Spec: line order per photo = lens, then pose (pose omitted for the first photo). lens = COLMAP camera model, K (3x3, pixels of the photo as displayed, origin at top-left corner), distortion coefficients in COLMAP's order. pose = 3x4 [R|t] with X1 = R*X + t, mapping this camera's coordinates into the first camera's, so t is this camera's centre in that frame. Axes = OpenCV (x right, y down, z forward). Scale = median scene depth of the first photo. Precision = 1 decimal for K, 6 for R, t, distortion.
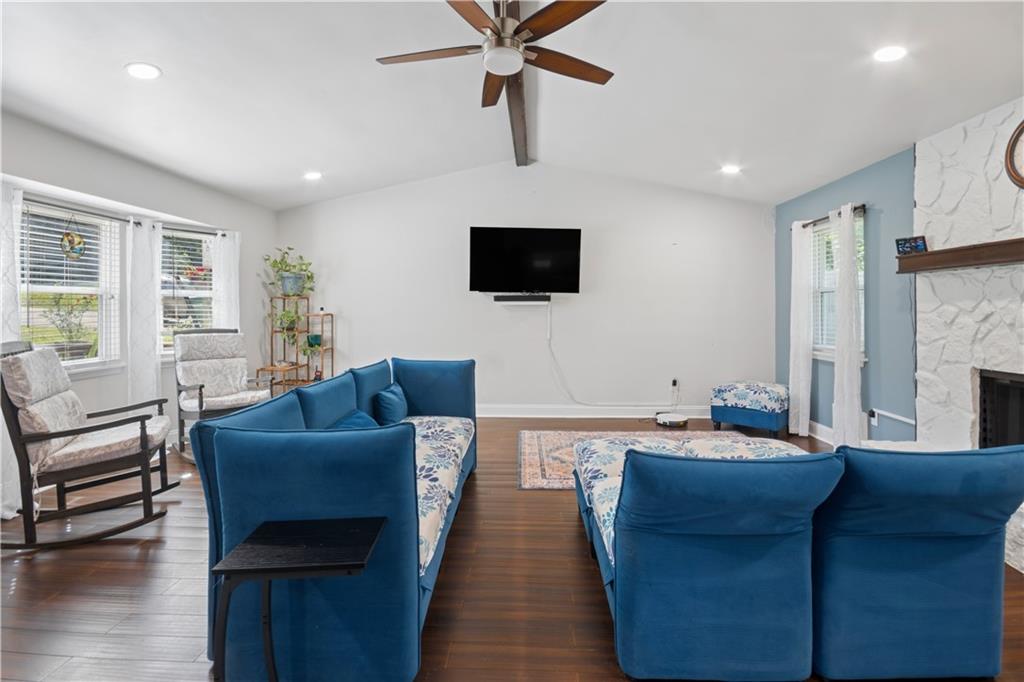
lens RADIAL K [[465.5, 0, 512.1], [0, 465.5, 313.9], [0, 0, 1]] dist [-0.003698, -0.001122]
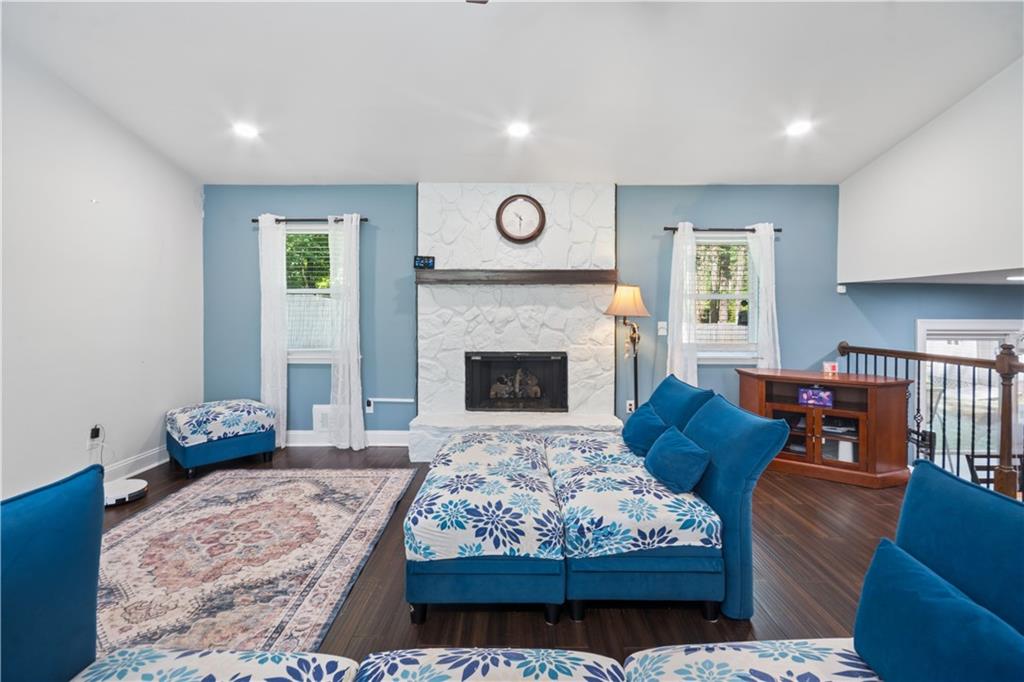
lens RADIAL K [[465.5, 0, 519.5], [0, 465.5, 312.3], [0, 0, 1]] dist [-0.003698, -0.001122]
pose [[-0.043059, 0.004637, 0.999062, -0.438587], [0.005197, 0.999977, -0.004417, -0.001636], [-0.999059, 0.005002, -0.043082, 0.779473]]
